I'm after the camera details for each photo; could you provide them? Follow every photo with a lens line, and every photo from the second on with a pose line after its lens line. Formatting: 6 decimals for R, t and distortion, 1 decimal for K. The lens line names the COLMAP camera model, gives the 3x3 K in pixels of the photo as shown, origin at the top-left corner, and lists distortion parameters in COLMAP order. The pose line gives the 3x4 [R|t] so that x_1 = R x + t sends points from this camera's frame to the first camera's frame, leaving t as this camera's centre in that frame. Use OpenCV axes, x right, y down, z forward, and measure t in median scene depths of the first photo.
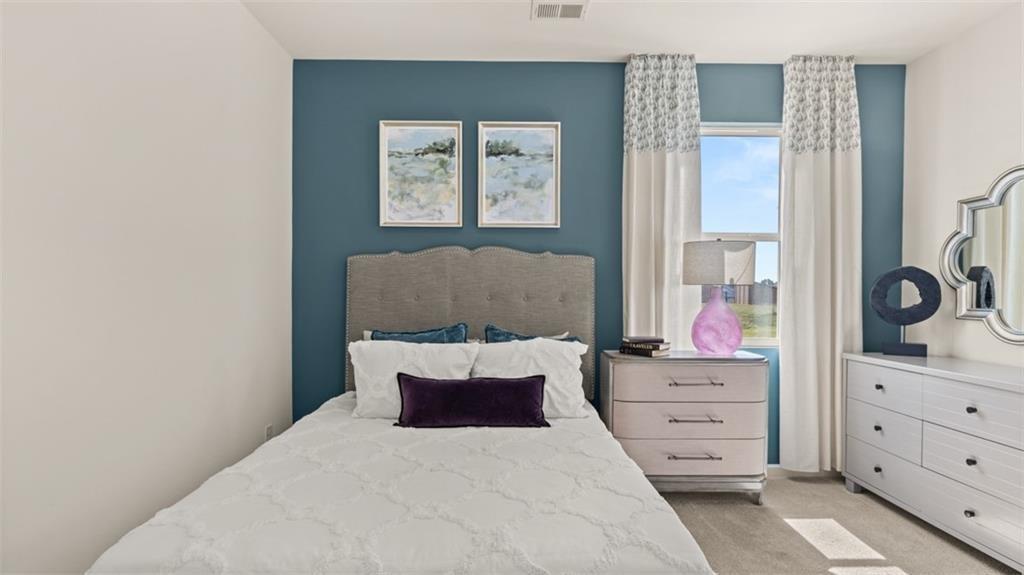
lens RADIAL K [[505.1, 0, 510.9], [0, 505.1, 293.2], [0, 0, 1]] dist [-0.000930, -0.000492]
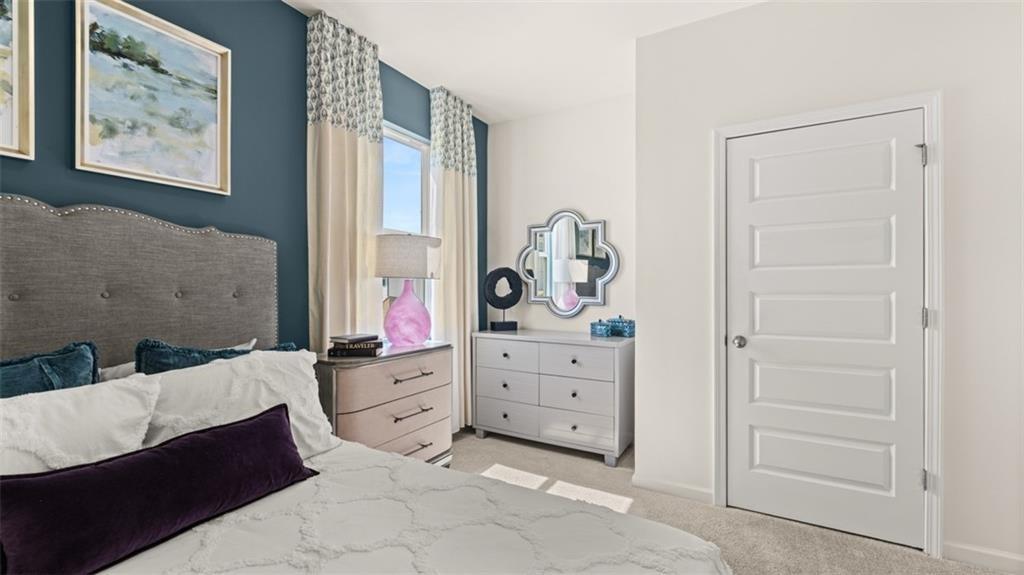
lens RADIAL K [[431.8, 0, 511.5], [0, 431.8, 285.8], [0, 0, 1]] dist [-0.000241, 0.000191]
pose [[0.507338, 0.001266, 0.861746, -0.234471], [-0.001403, 0.999999, -0.000643, -0.000738], [-0.861746, -0.000883, 0.507339, 0.342978]]
